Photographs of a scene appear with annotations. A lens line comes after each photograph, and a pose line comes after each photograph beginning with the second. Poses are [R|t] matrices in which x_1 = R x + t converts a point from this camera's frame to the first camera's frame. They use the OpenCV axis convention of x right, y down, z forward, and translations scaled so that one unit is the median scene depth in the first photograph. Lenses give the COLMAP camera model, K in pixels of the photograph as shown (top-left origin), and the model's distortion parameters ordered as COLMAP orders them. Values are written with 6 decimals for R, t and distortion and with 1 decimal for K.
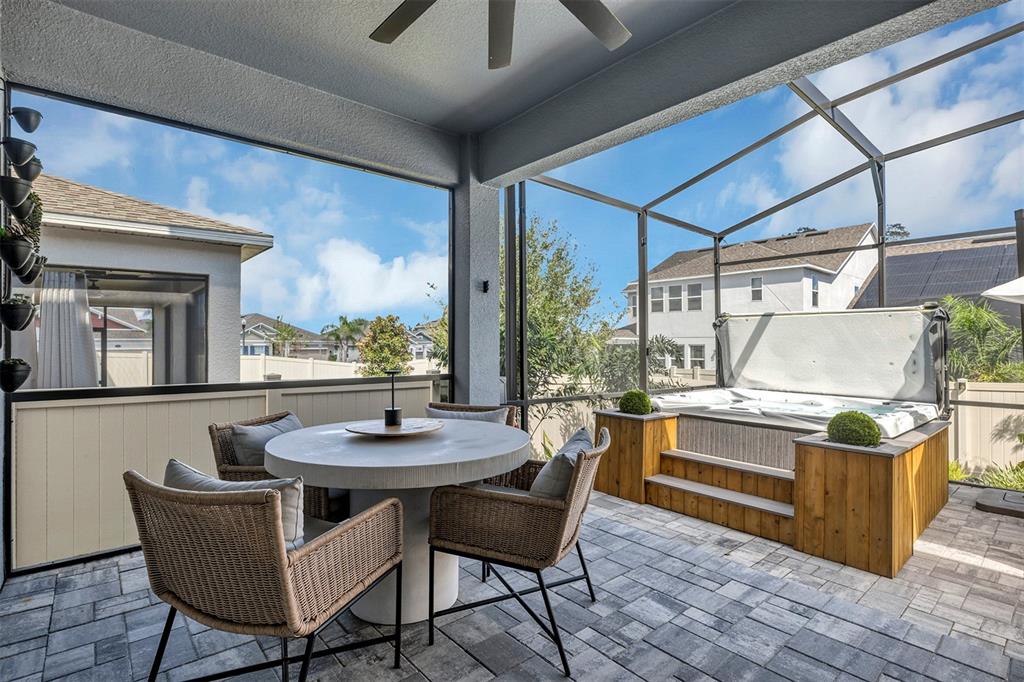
lens RADIAL K [[493.1, 0, 512.0], [0, 493.1, 341.0], [0, 0, 1]] dist [0.000069, 0.000000]
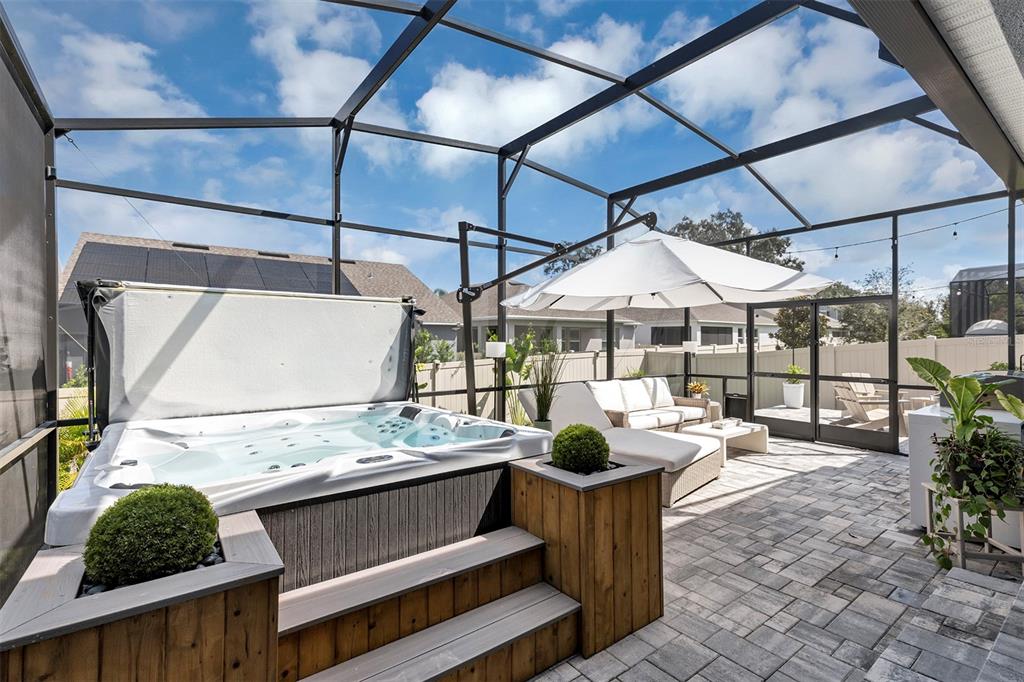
lens RADIAL K [[467.0, 0, 512.0], [0, 467.0, 341.0], [0, 0, 1]] dist [0.018711, -0.000062]
pose [[0.063922, -0.007604, 0.997926, -0.041611], [-0.003183, 0.999964, 0.007823, 0.003737], [-0.997950, -0.003677, 0.063895, 0.972181]]
